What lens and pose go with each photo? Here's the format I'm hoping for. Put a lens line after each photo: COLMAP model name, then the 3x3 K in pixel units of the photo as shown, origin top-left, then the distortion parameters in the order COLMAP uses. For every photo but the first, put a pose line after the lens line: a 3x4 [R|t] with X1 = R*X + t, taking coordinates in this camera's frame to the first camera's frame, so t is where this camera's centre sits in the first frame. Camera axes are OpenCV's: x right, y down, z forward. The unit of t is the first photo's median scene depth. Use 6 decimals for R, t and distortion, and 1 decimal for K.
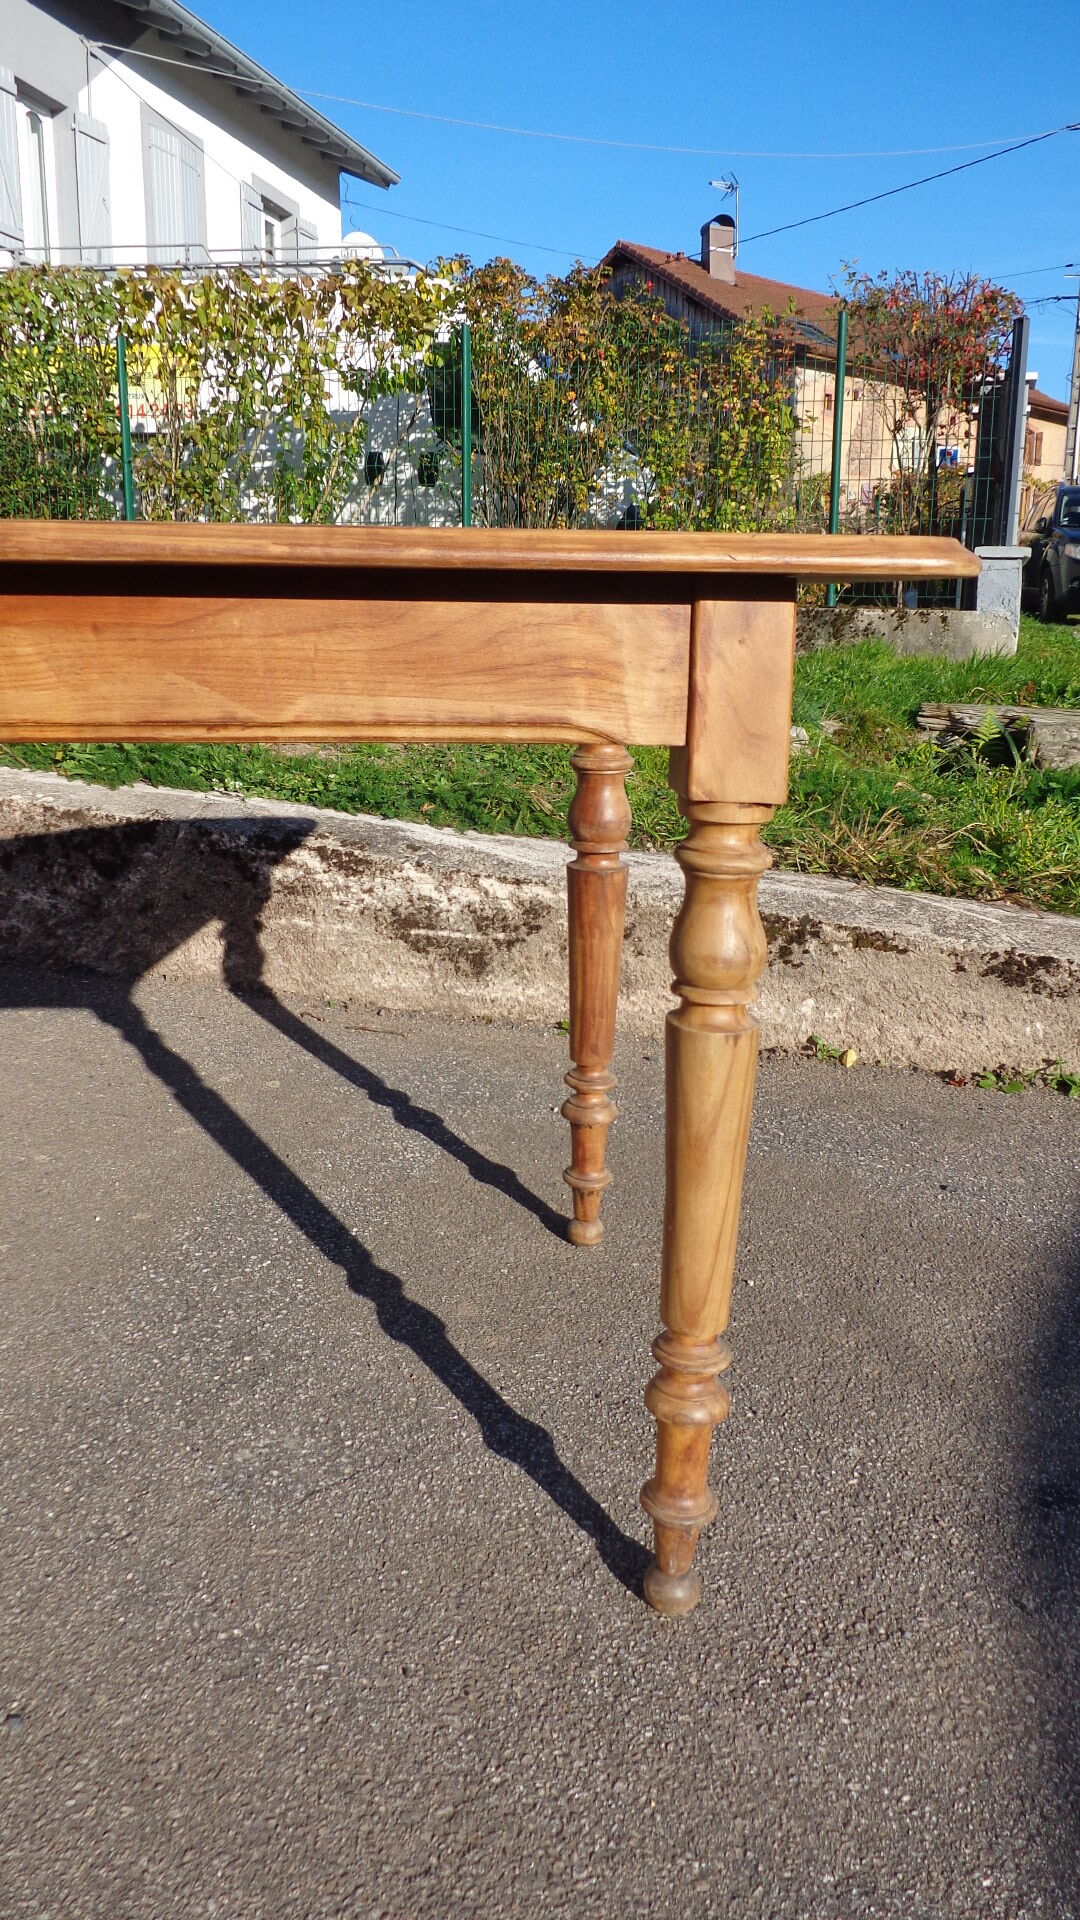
lens RADIAL K [[1418.1, 0, 516.8], [0, 1418.1, 931.0], [0, 0, 1]] dist [-0.027020, 0.011455]
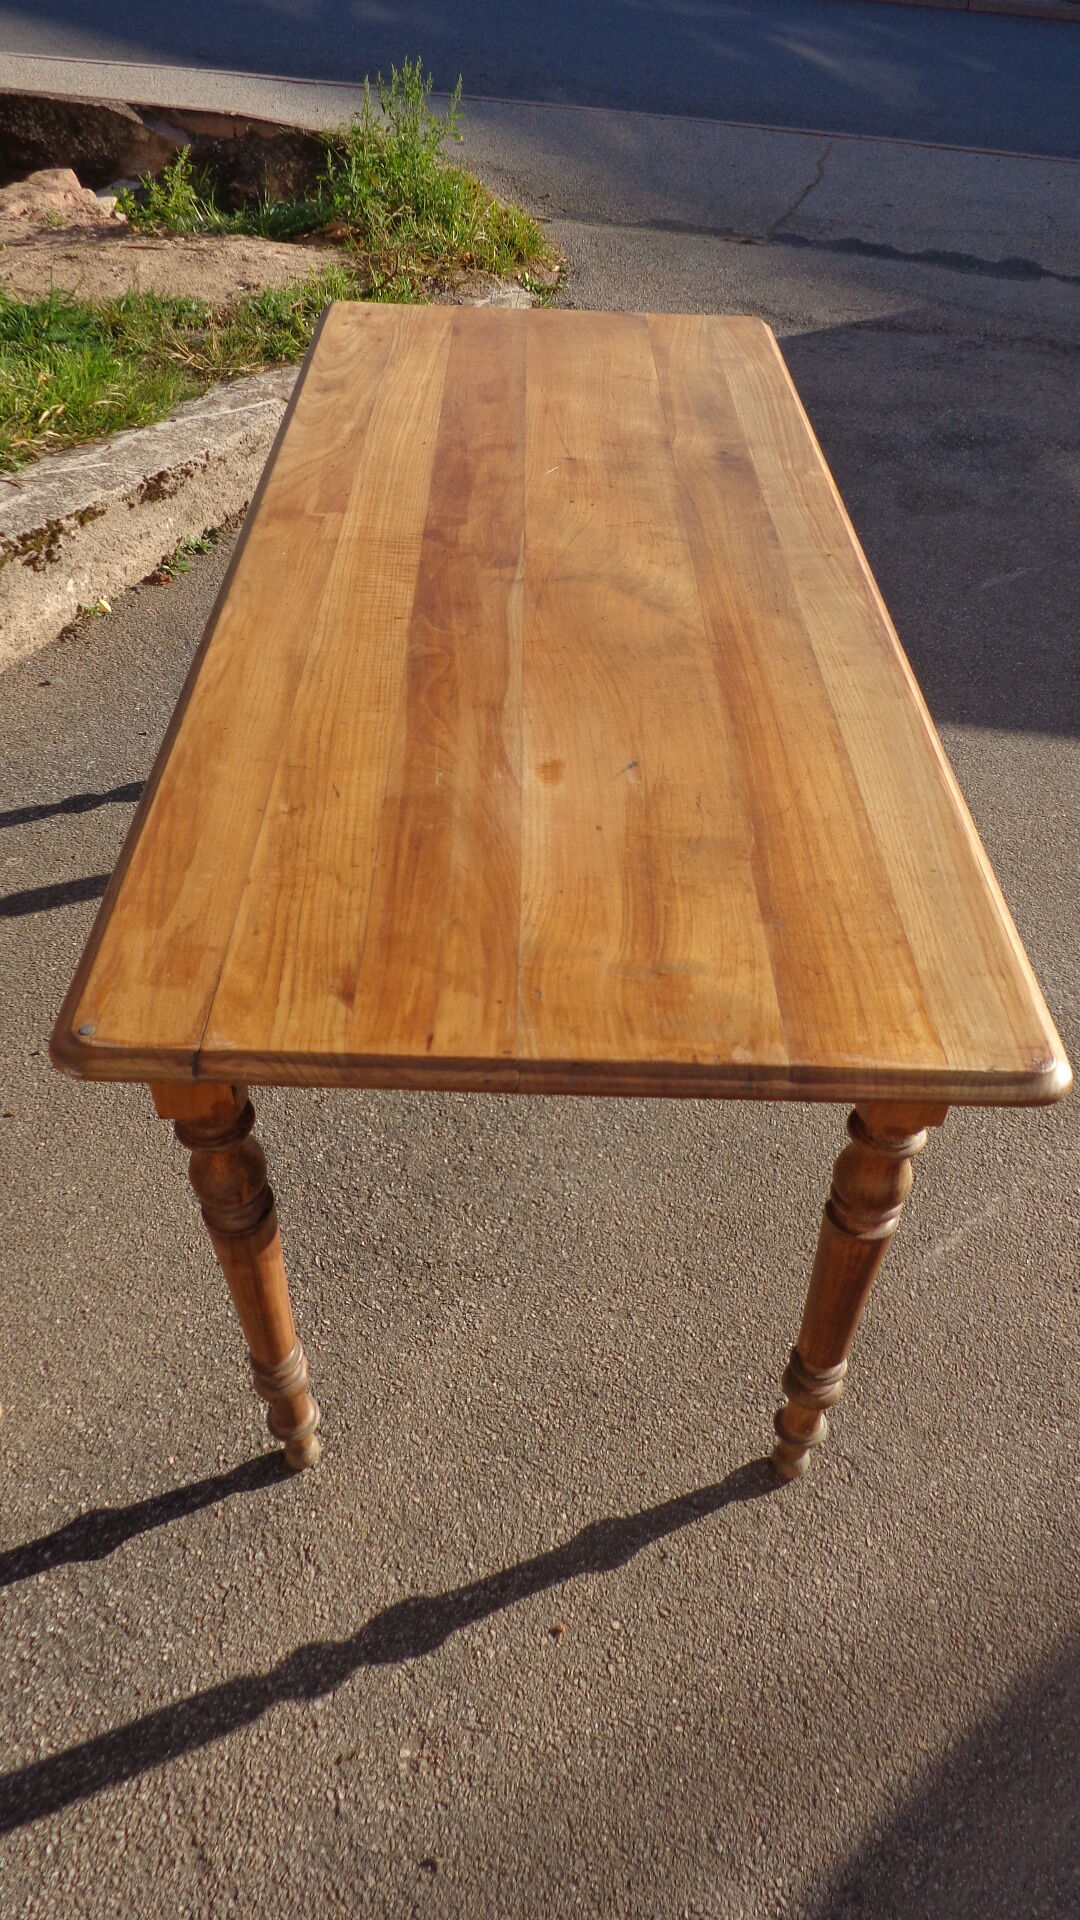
lens RADIAL K [[1418.1, 0, 528.4], [0, 1418.1, 954.1], [0, 0, 1]] dist [-0.027020, 0.011455]
pose [[0.093815, -0.656168, 0.748760, -0.975352], [0.201227, 0.749052, 0.631212, -0.439555], [-0.975042, 0.091454, 0.202311, 0.375329]]
